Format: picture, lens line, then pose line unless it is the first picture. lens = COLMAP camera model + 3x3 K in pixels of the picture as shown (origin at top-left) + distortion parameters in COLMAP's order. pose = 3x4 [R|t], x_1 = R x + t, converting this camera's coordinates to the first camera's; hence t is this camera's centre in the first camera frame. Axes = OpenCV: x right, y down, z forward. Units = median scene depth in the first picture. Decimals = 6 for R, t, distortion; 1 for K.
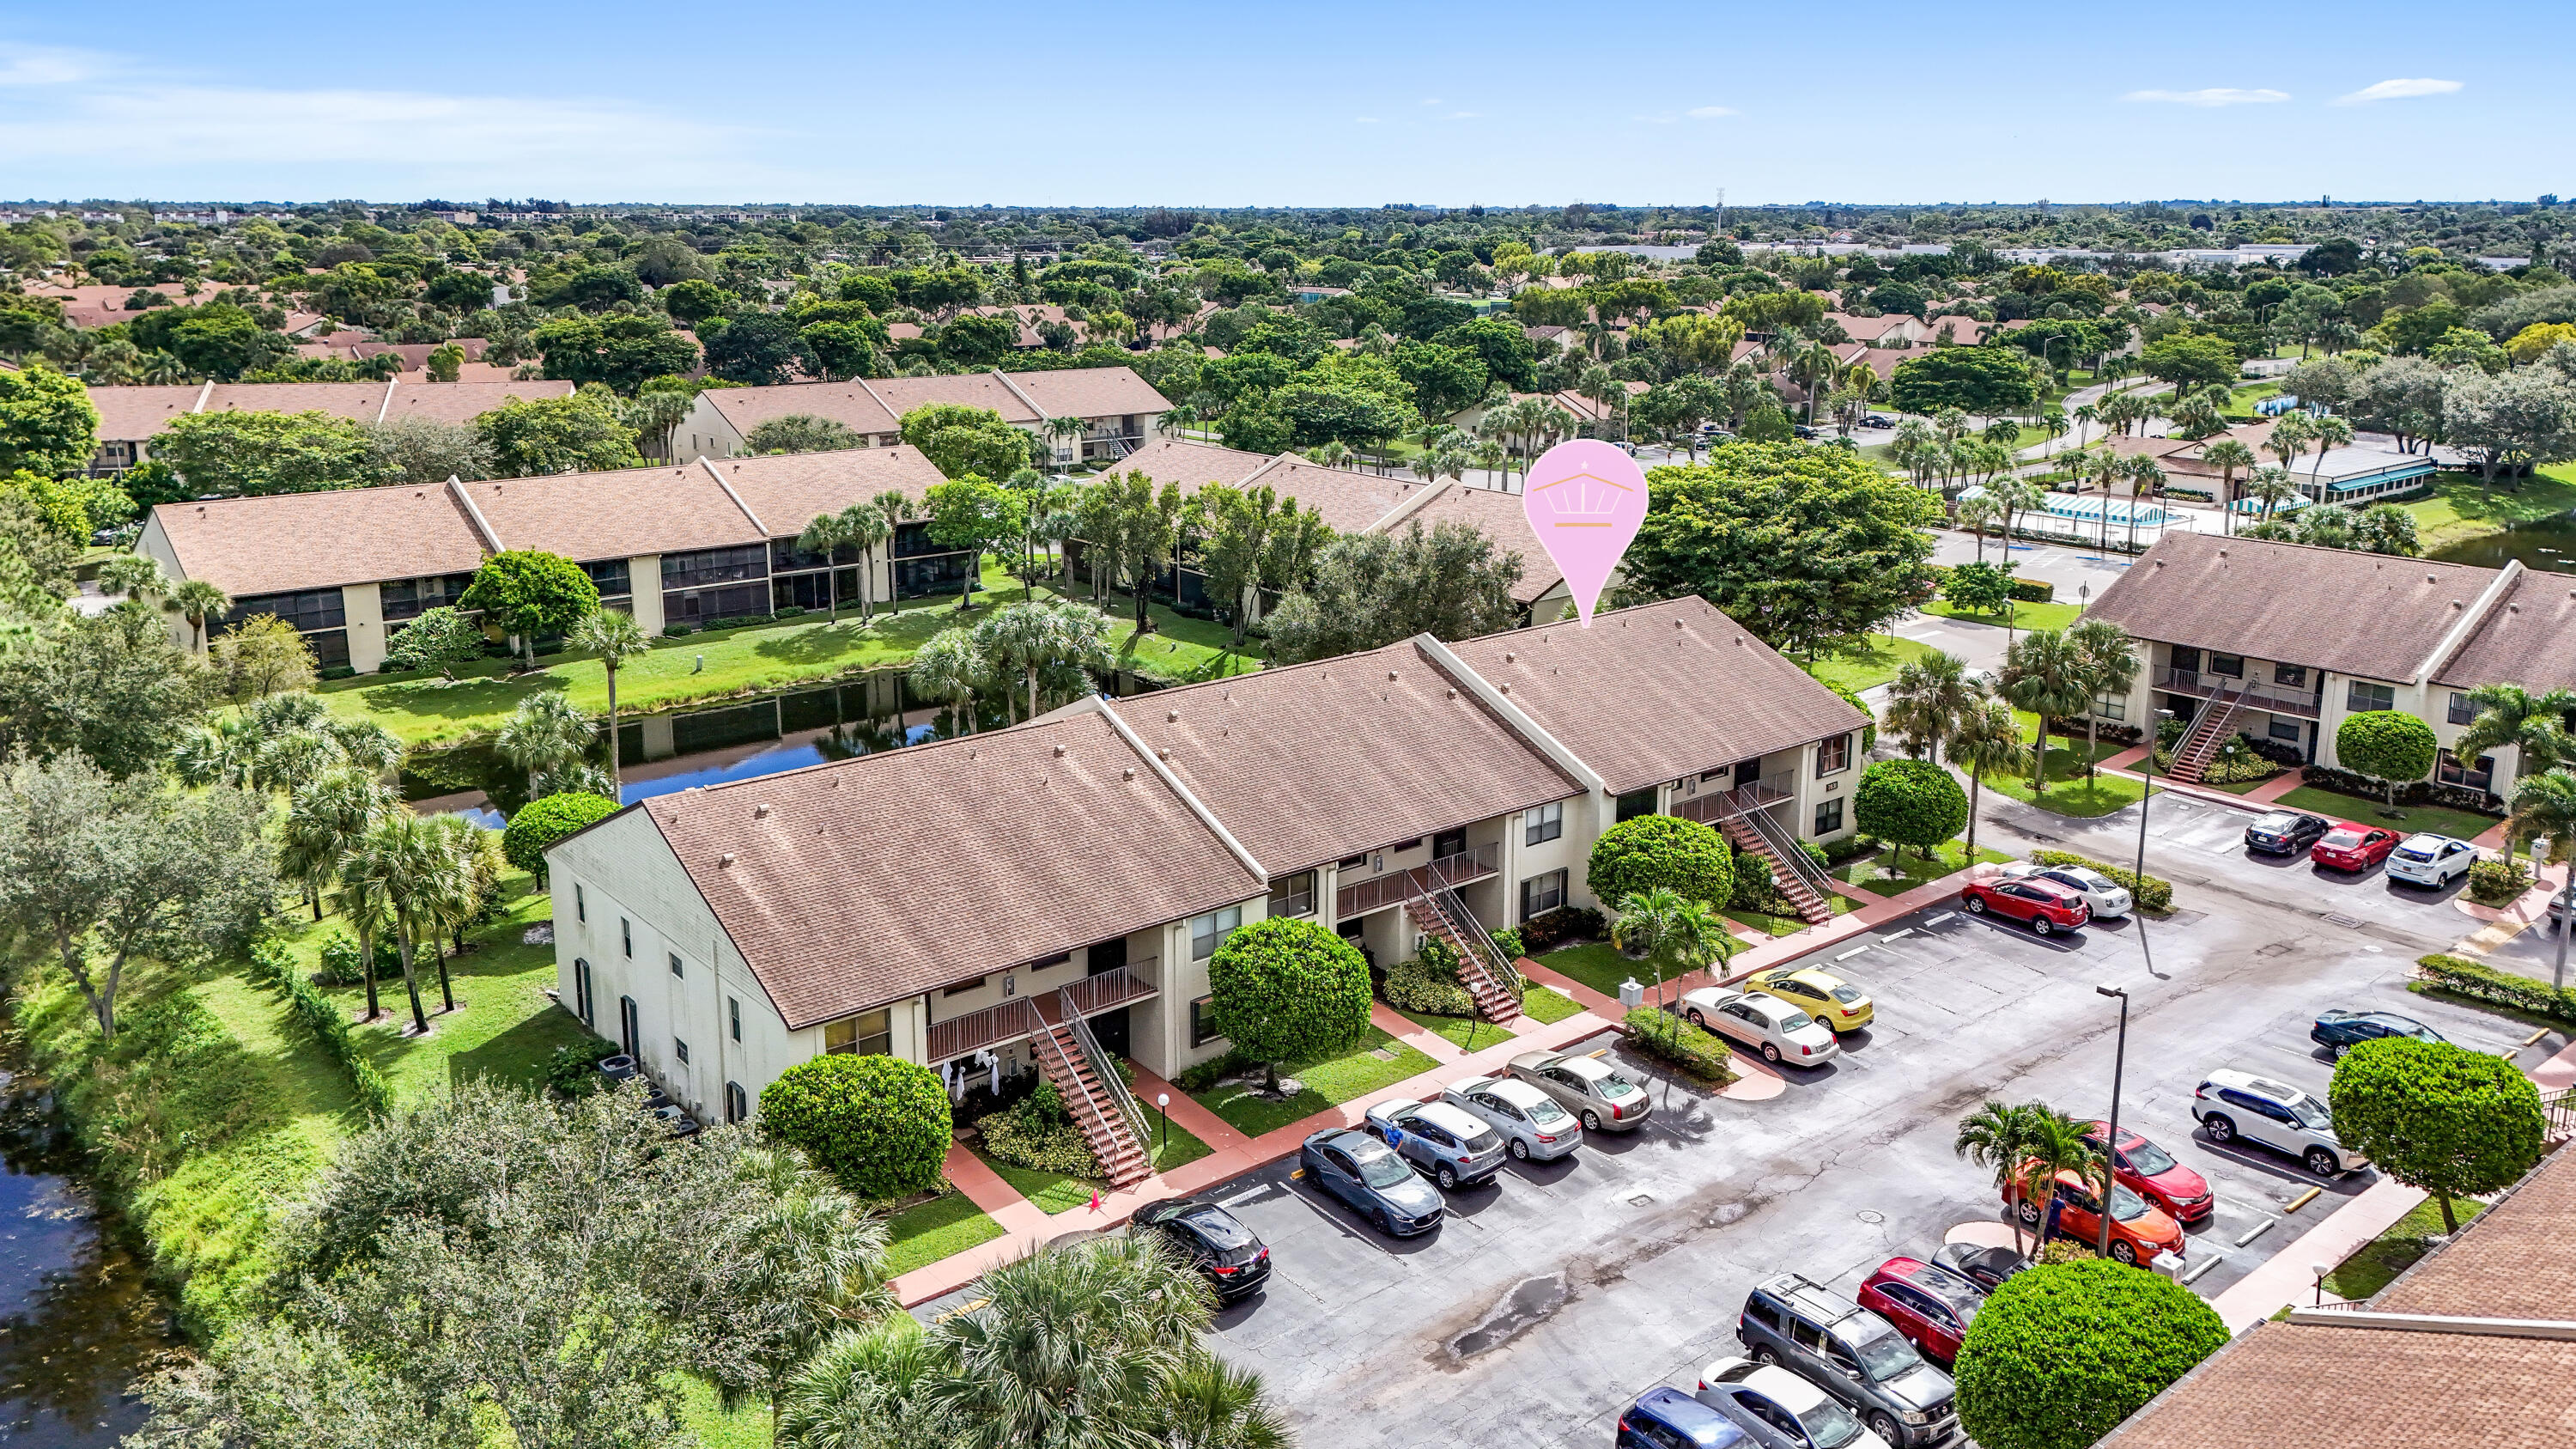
lens RADIAL K [[1919.6, 0, 1277.0], [0, 1919.6, 725.1], [0, 0, 1]] dist [0.061961, -0.079629]
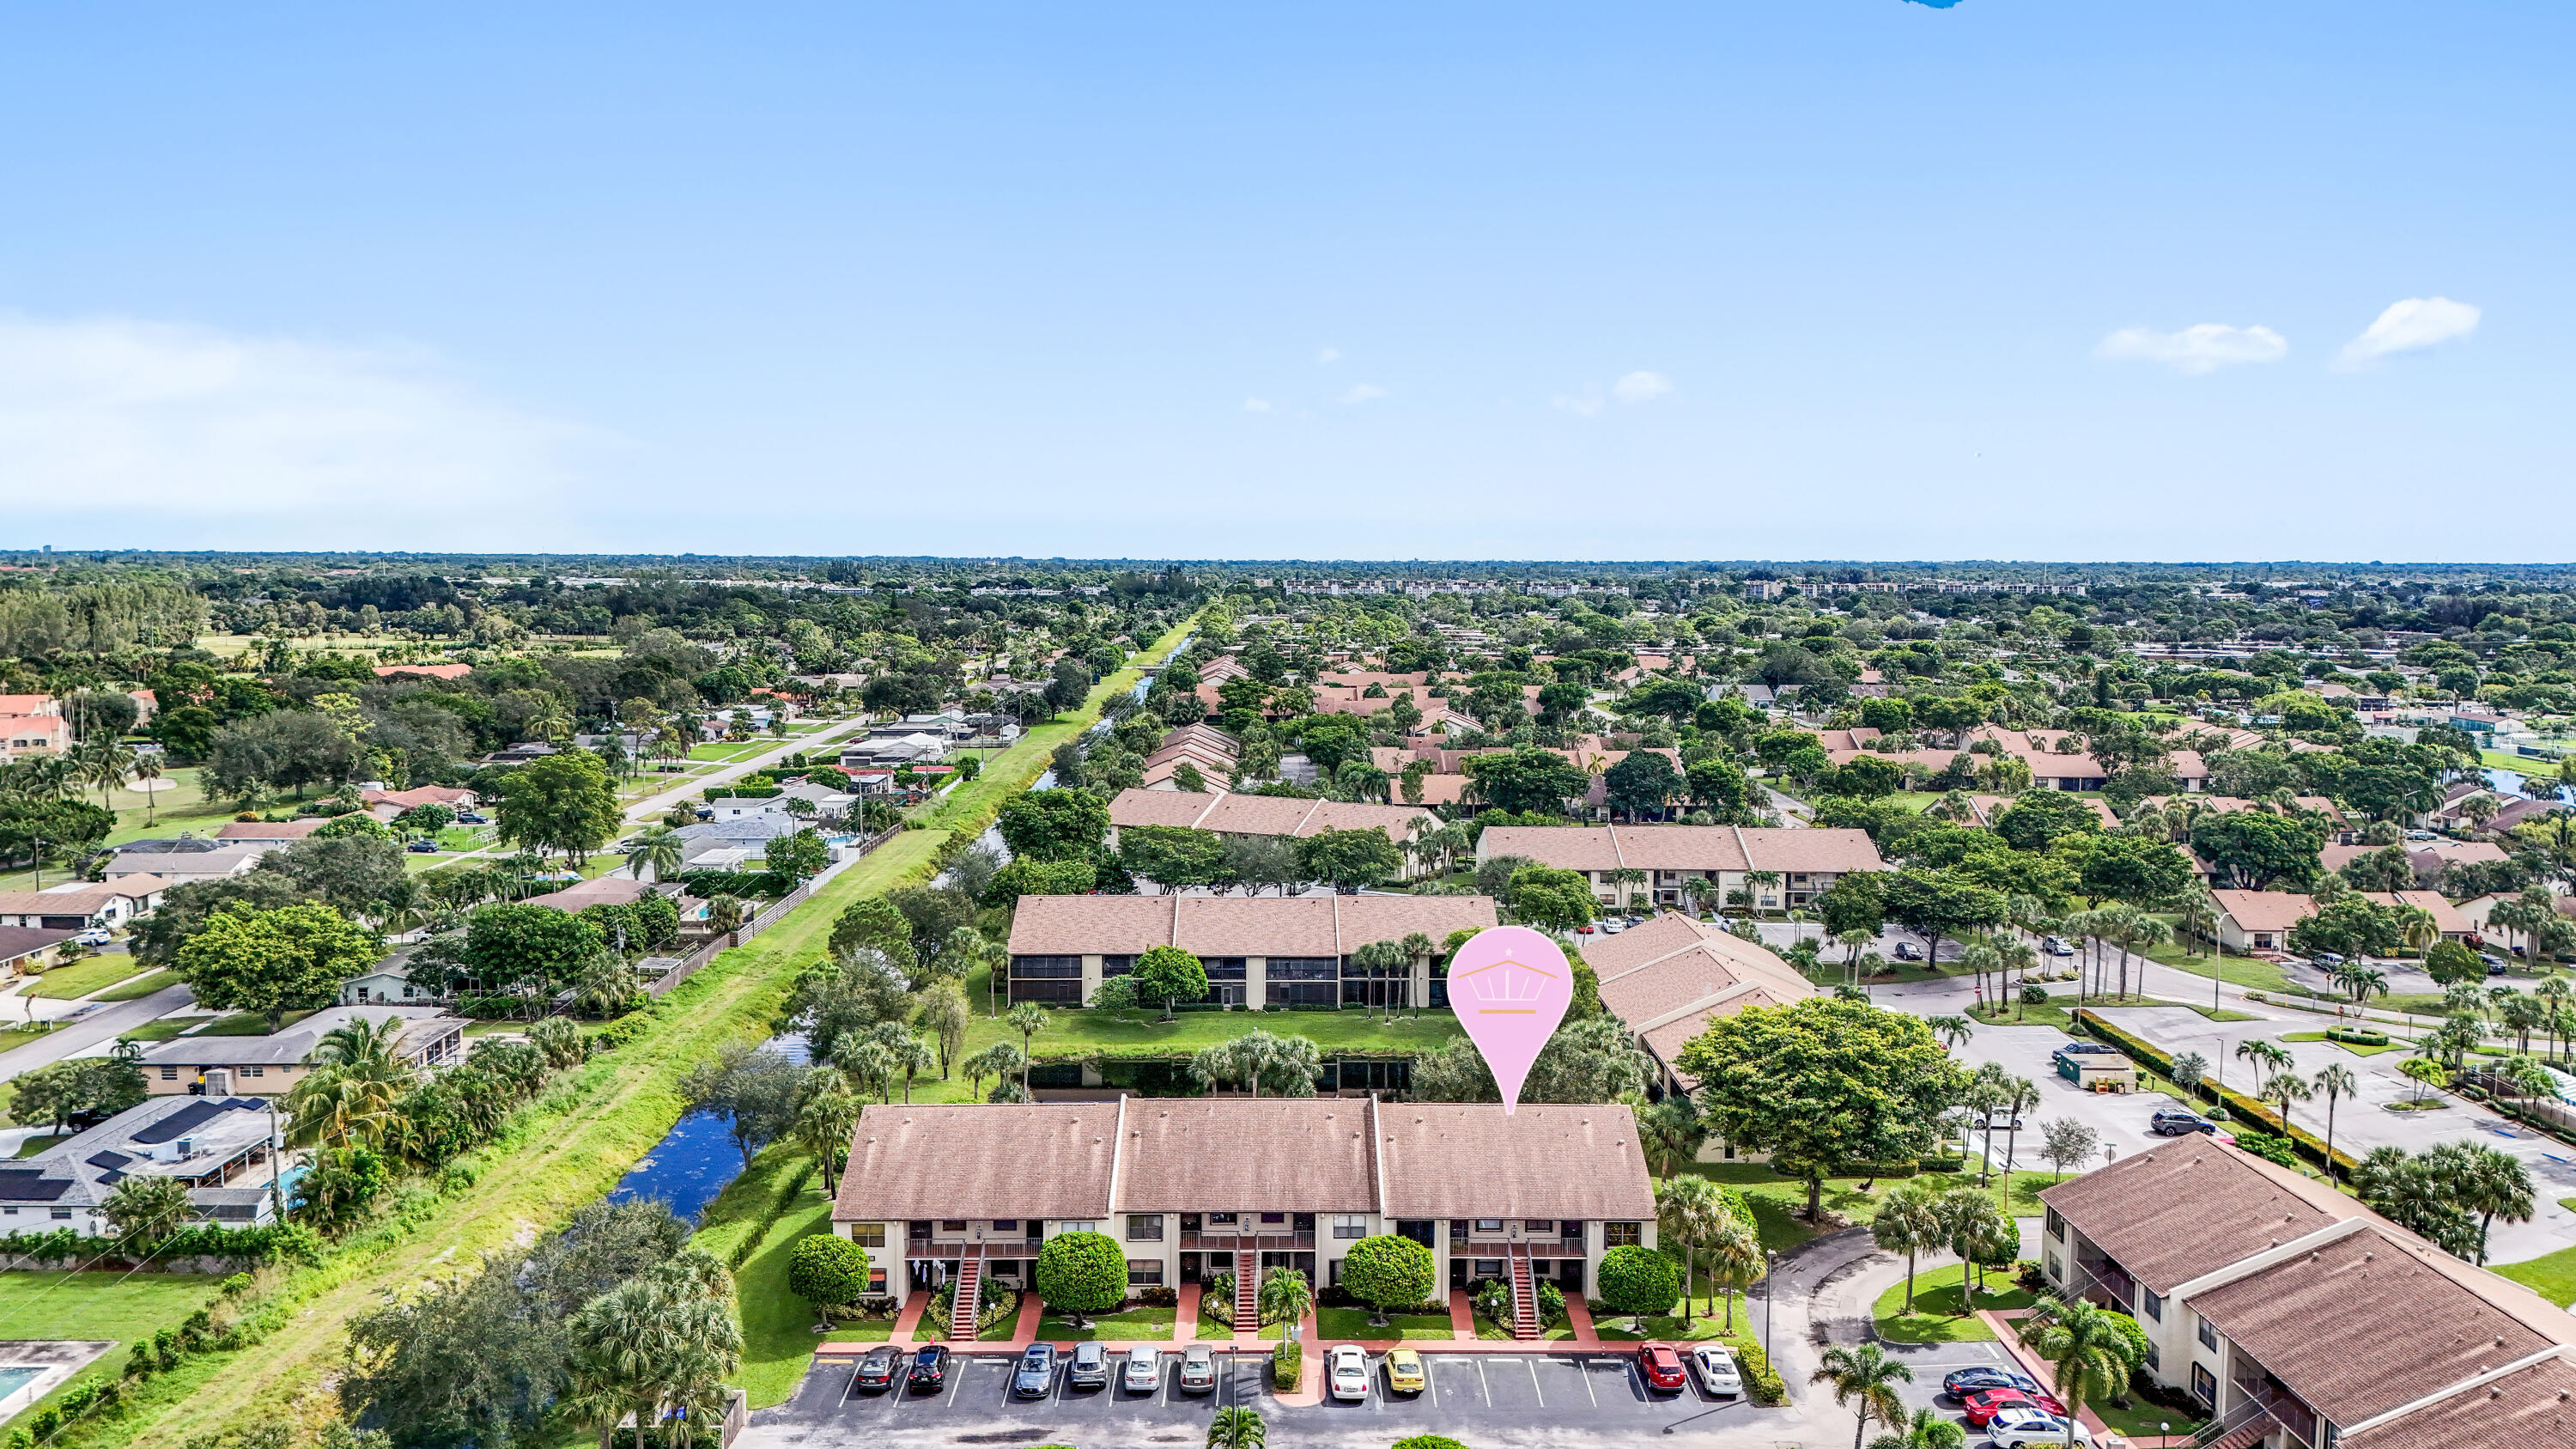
lens RADIAL K [[1919.6, 0, 1277.0], [0, 1919.6, 725.1], [0, 0, 1]] dist [0.061961, -0.079629]
pose [[0.775112, 0.060642, -0.628906, 0.696109], [-0.166804, 0.979709, -0.111114, -0.109330], [0.609407, 0.191030, 0.769500, -0.229945]]
